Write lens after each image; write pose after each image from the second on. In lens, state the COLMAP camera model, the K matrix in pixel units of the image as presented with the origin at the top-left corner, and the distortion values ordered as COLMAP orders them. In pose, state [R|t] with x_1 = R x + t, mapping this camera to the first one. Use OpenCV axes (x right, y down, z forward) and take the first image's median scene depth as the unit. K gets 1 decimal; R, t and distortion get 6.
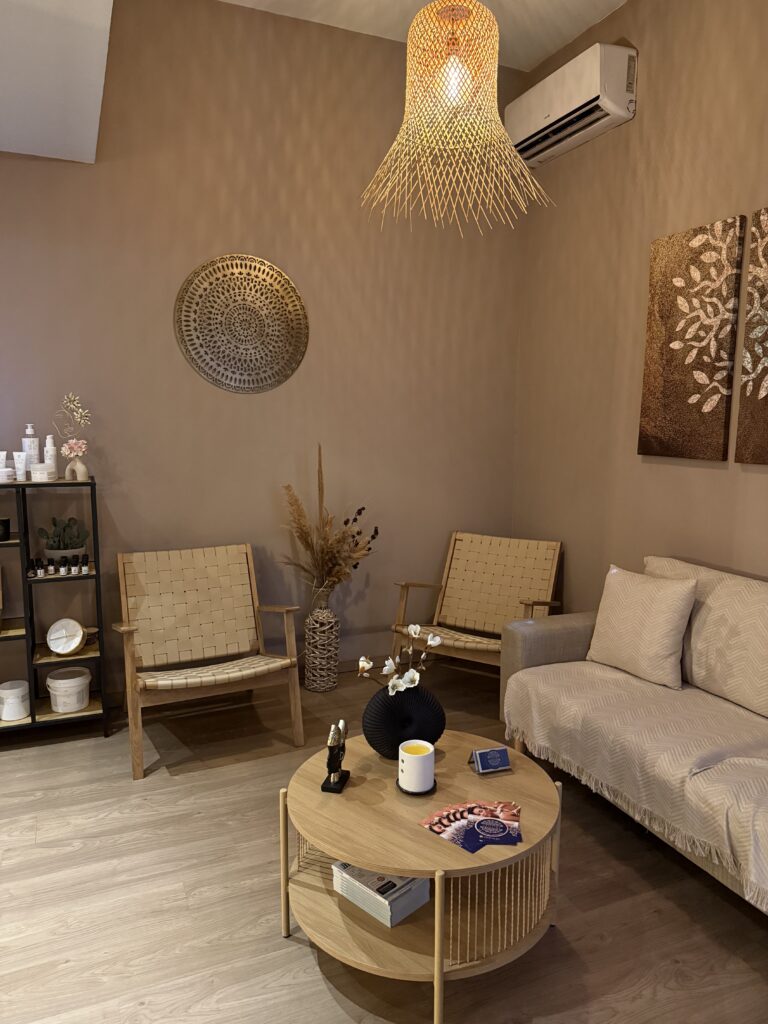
lens RADIAL K [[732.3, 0, 388.0], [0, 732.3, 506.9], [0, 0, 1]] dist [0.033381, -0.056149]
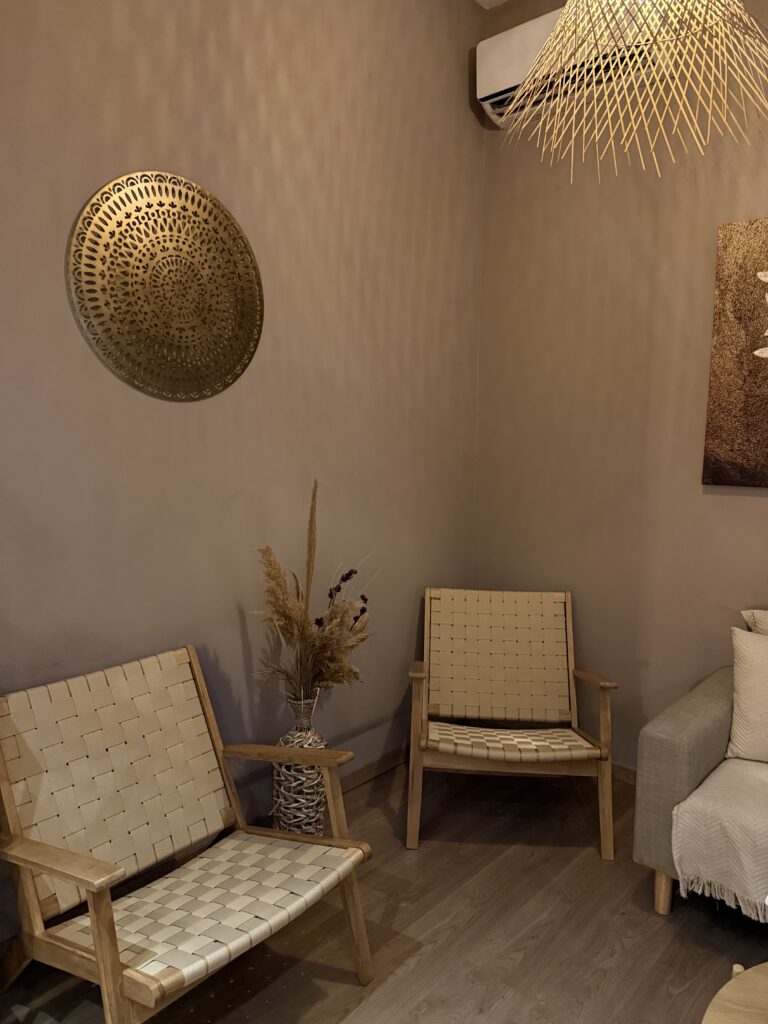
lens RADIAL K [[732.3, 0, 379.9], [0, 732.3, 502.8], [0, 0, 1]] dist [0.033381, -0.056149]
pose [[0.905106, -0.041746, 0.423132, -0.337860], [0.050408, 0.998685, -0.009298, -0.061956], [-0.422188, 0.029745, 0.906020, 0.414492]]
